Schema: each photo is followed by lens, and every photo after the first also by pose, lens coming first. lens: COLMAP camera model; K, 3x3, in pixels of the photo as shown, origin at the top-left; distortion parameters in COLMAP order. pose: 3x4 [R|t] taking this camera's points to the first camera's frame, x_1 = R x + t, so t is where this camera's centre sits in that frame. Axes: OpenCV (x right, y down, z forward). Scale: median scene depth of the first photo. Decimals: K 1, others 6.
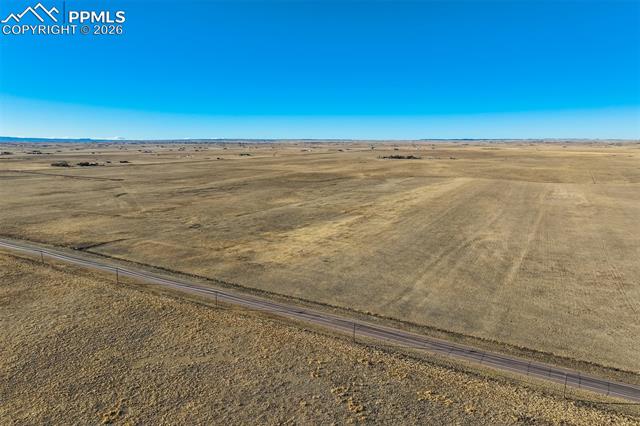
lens RADIAL K [[450.5, 0, 322.3], [0, 450.5, 213.8], [0, 0, 1]] dist [0.005632, 0.006749]
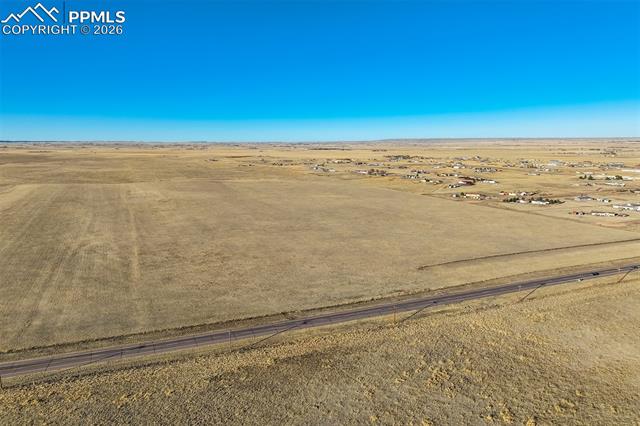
lens RADIAL K [[450.5, 0, 322.3], [0, 450.5, 213.8], [0, 0, 1]] dist [0.005632, 0.006749]
pose [[0.607388, -0.124187, 0.784639, -0.104942], [0.128073, 0.990093, 0.057564, -0.000050], [-0.784014, 0.065527, 0.617275, 0.013136]]
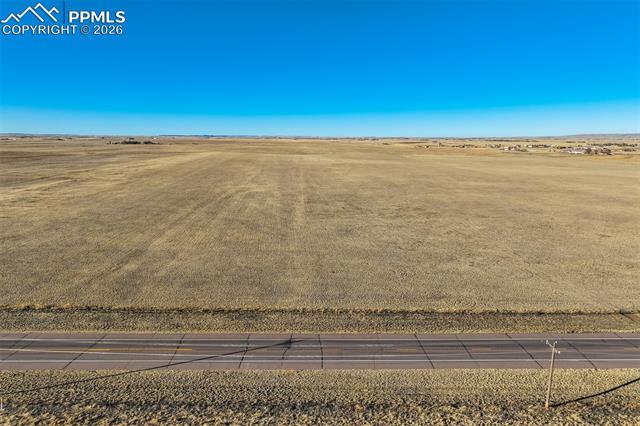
lens RADIAL K [[450.5, 0, 322.3], [0, 450.5, 213.8], [0, 0, 1]] dist [0.005632, 0.006749]
pose [[0.851140, -0.081580, 0.518561, 0.084531], [0.078730, 0.996515, 0.027548, 0.100218], [-0.519002, 0.017379, 0.854597, 0.354247]]
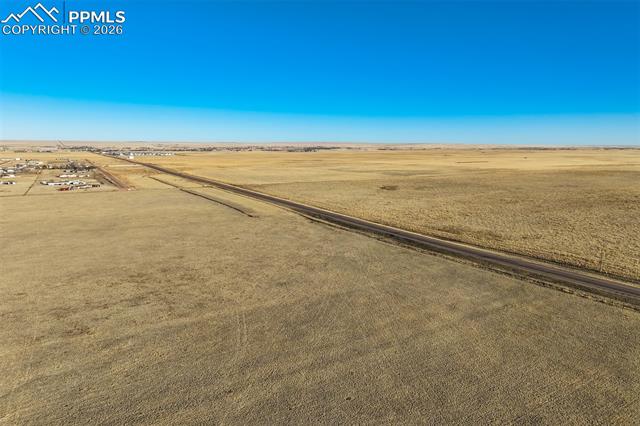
lens RADIAL K [[450.5, 0, 322.3], [0, 450.5, 213.8], [0, 0, 1]] dist [0.005632, 0.006749]
pose [[-0.864163, -0.078388, 0.497069, 0.067877], [0.079704, 0.954001, 0.289013, -0.108101], [-0.496859, 0.289373, -0.818165, 1.218664]]
